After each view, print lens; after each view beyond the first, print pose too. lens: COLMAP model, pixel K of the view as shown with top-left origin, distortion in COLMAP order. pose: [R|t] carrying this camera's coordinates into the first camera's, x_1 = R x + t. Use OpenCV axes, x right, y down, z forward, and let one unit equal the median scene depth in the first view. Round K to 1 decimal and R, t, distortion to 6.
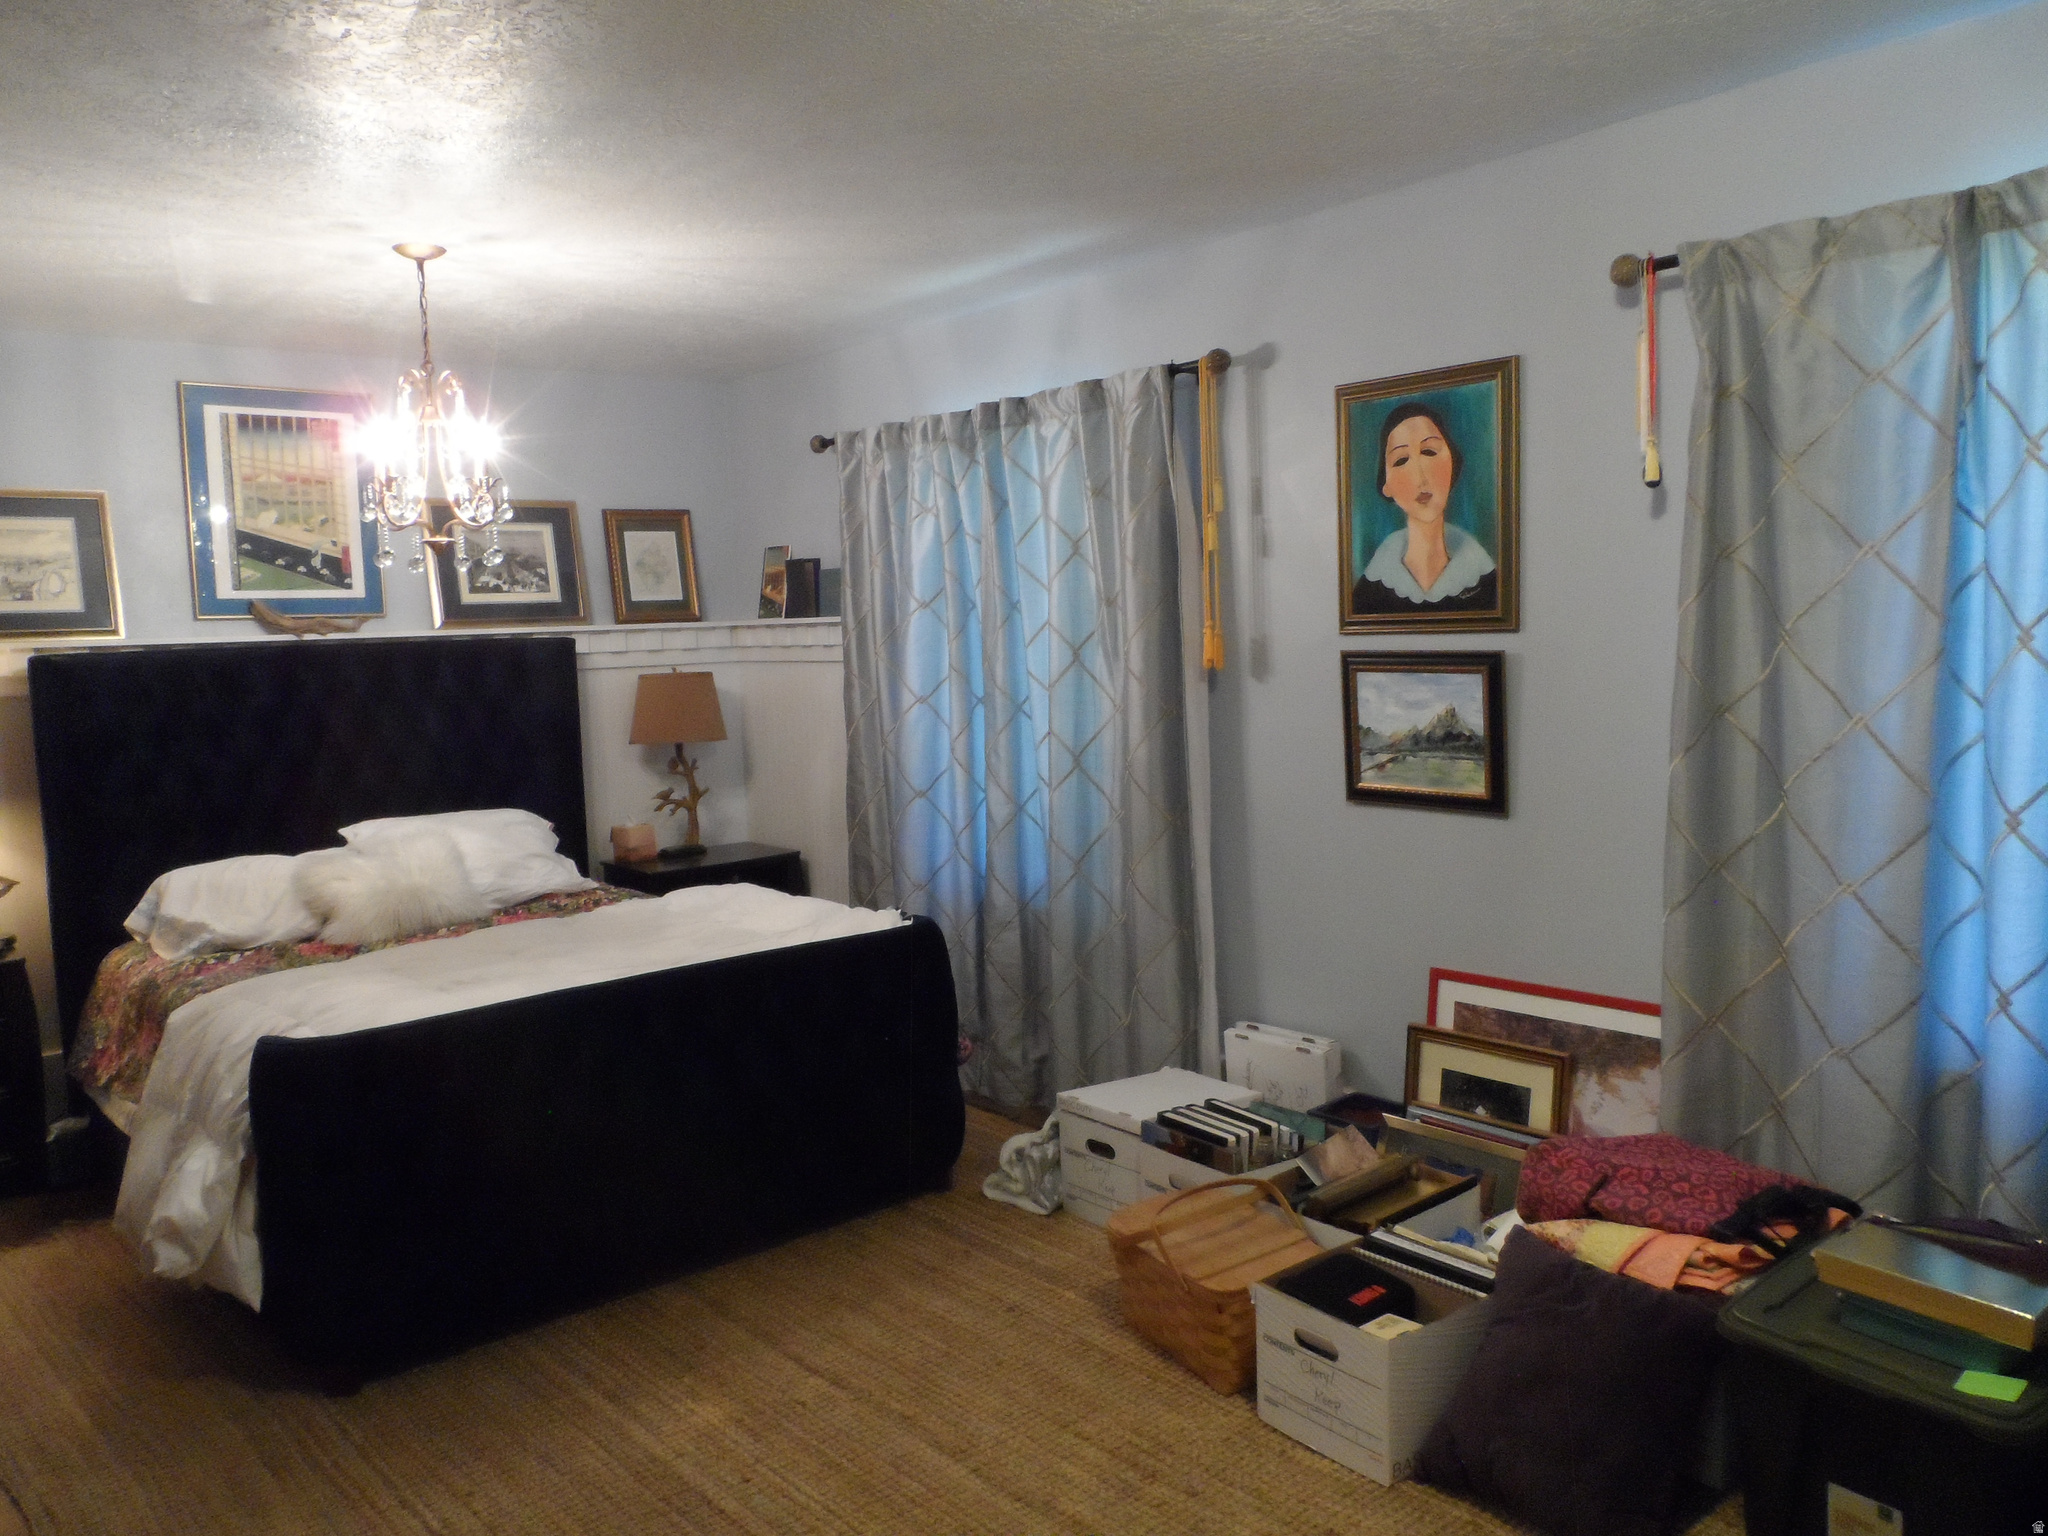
lens RADIAL K [[1571.8, 0, 1024.0], [0, 1571.8, 768.0], [0, 0, 1]] dist [-0.005020, 0.010569]
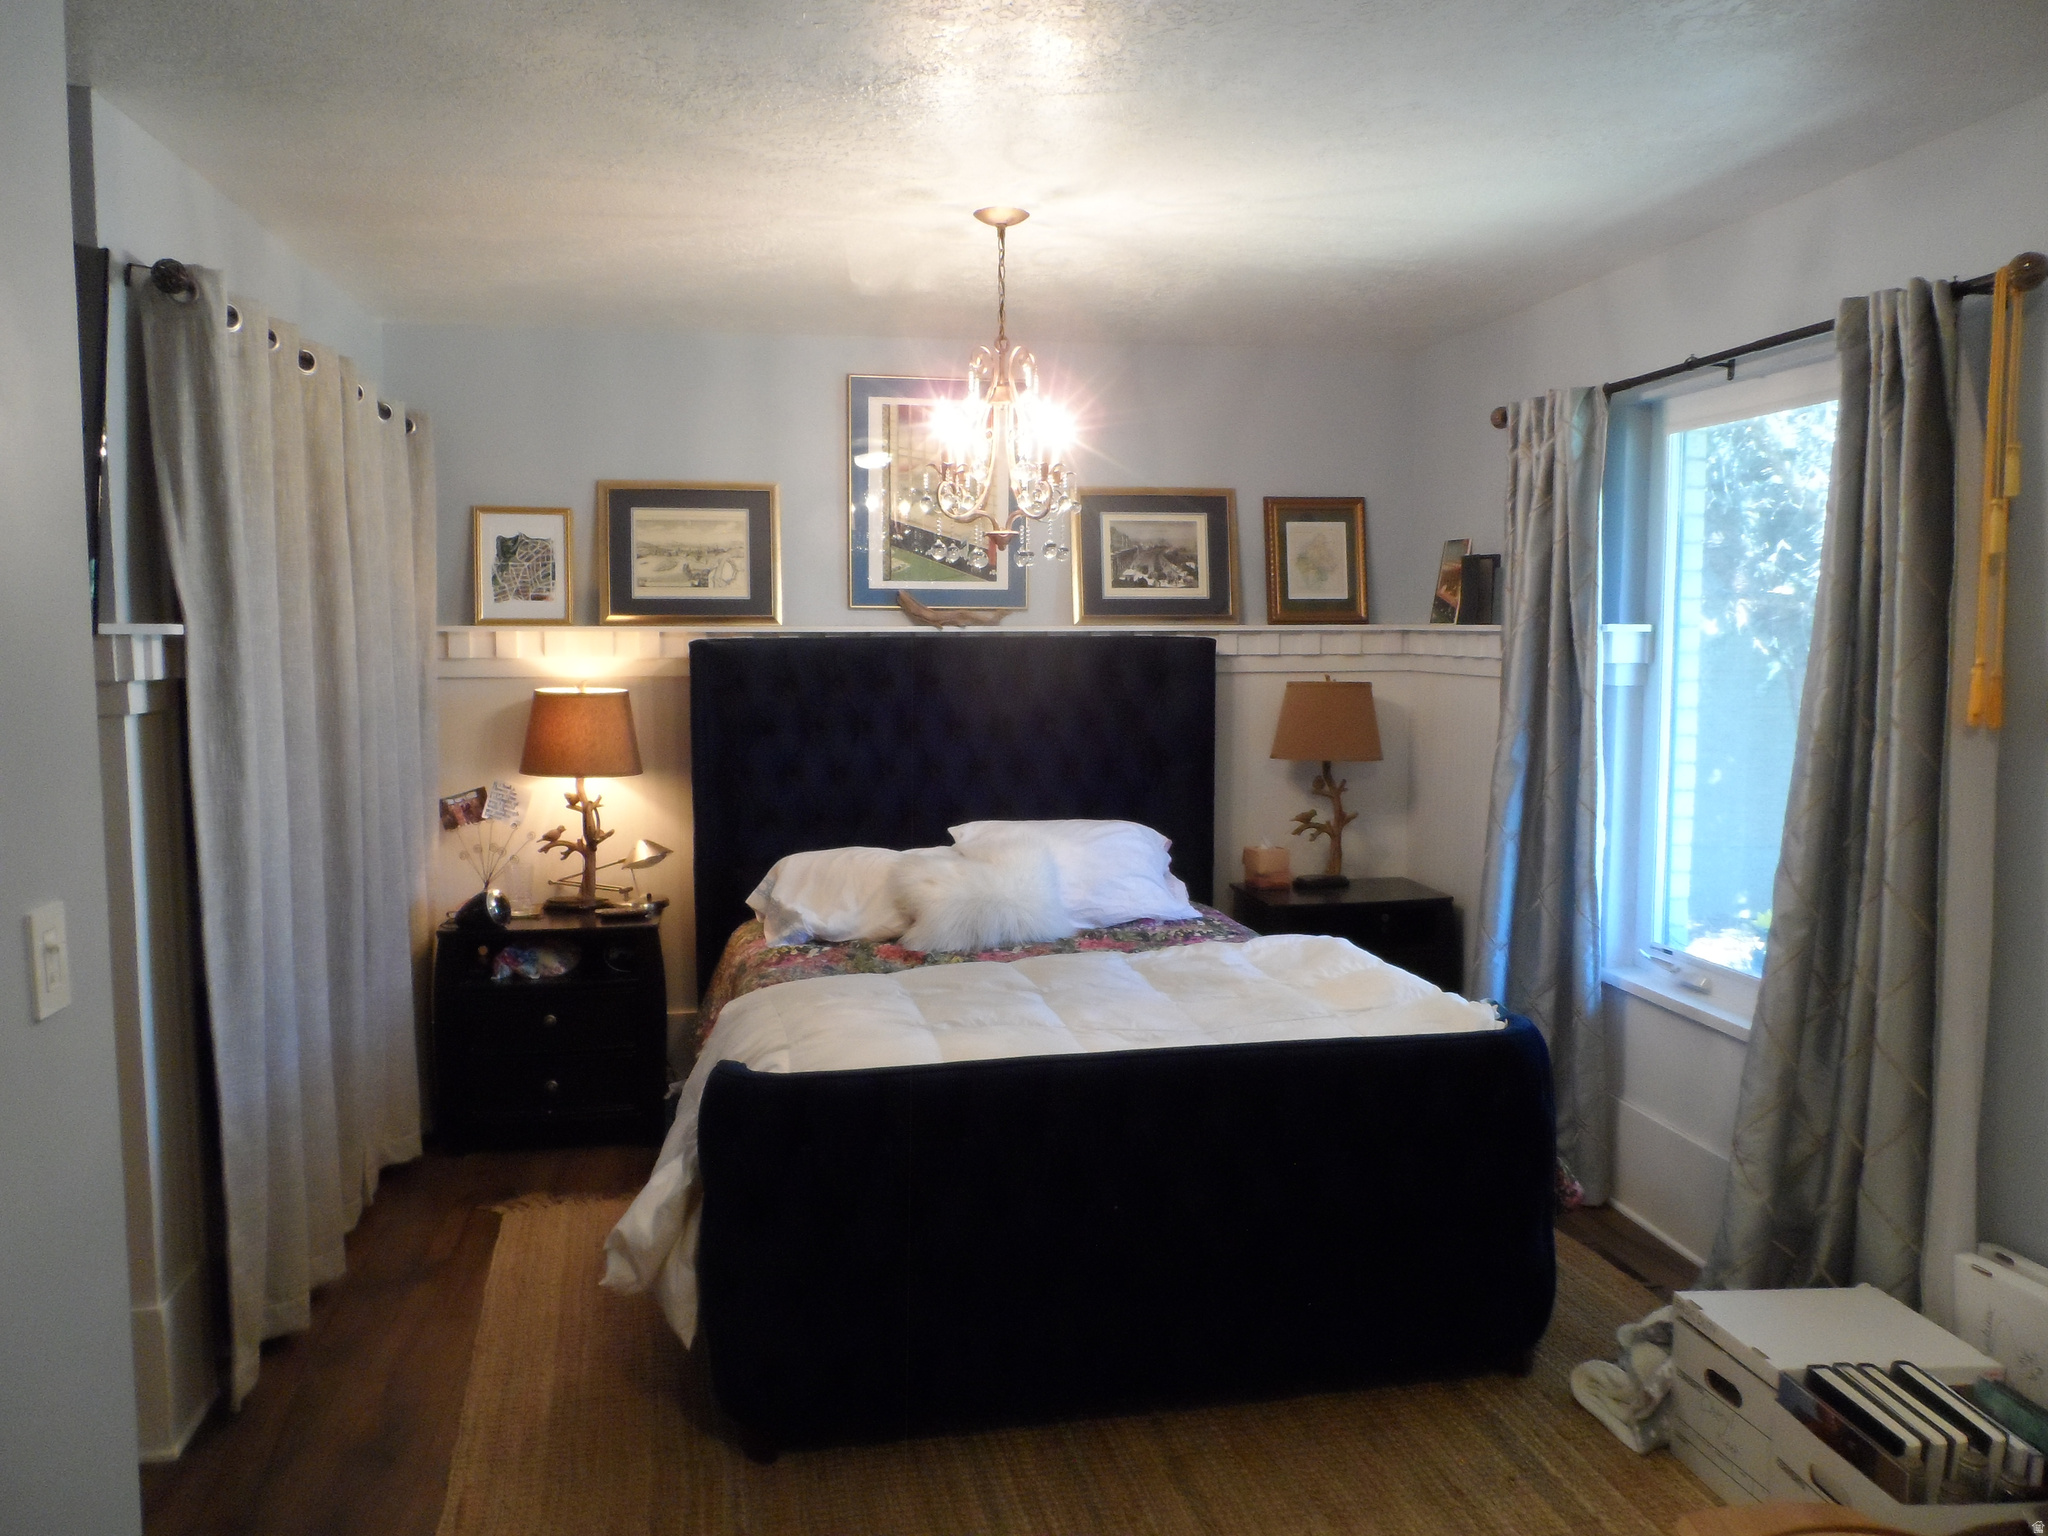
lens RADIAL K [[1571.8, 0, 1024.0], [0, 1571.8, 768.0], [0, 0, 1]] dist [-0.005020, 0.010569]
pose [[0.870098, 0.077025, -0.486823, 0.075119], [-0.073227, 0.996954, 0.026859, -0.026866], [0.487408, 0.012279, 0.873088, 0.165237]]
